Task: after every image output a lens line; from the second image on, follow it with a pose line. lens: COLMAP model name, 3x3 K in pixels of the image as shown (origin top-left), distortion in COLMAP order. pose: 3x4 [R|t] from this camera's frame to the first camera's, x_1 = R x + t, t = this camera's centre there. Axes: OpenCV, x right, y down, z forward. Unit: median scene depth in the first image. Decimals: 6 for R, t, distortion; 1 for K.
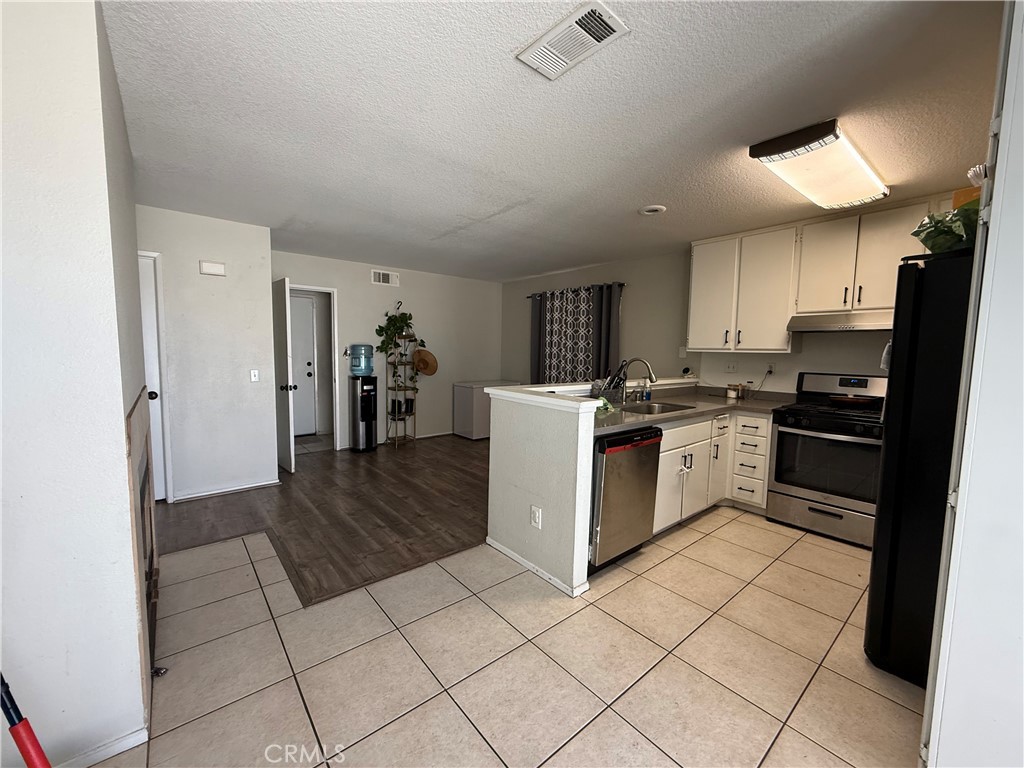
lens RADIAL K [[409.1, 0, 507.1], [0, 409.1, 381.0], [0, 0, 1]] dist [-0.002508, 0.002172]
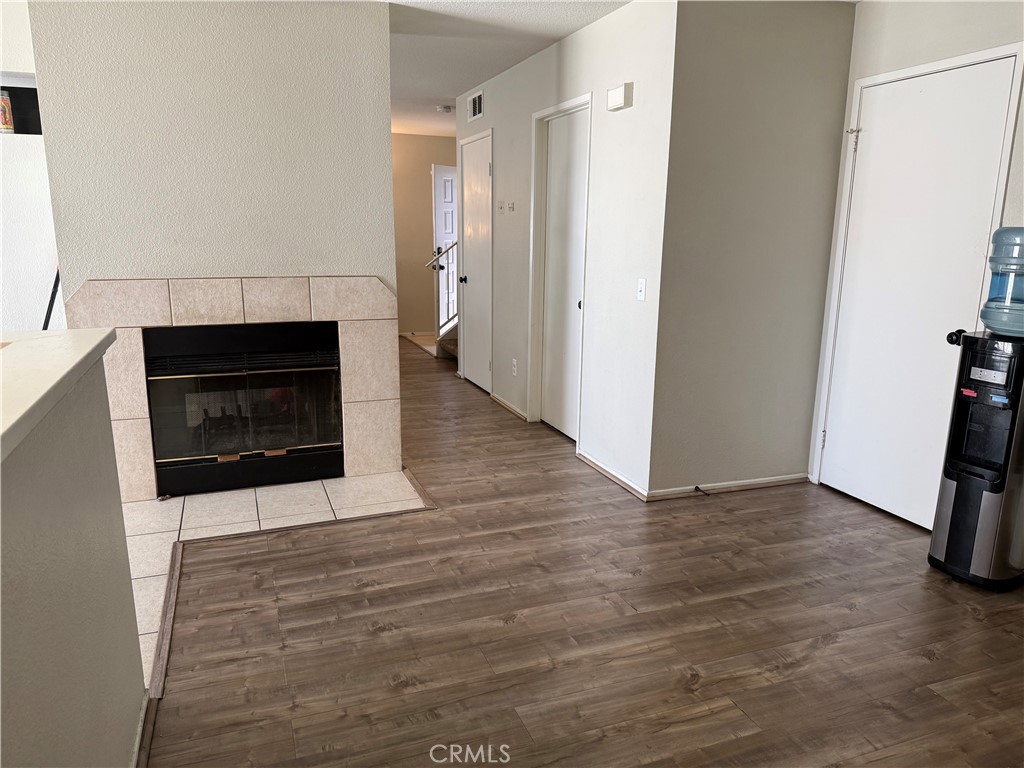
lens RADIAL K [[720.7, 0, 515.2], [0, 720.7, 379.4], [0, 0, 1]] dist [0.055173, -0.055818]
pose [[-0.302347, 0.181159, -0.935825, 0.432764], [-0.096906, 0.970845, 0.219246, -0.111722], [0.948259, 0.156976, -0.275977, 1.388900]]
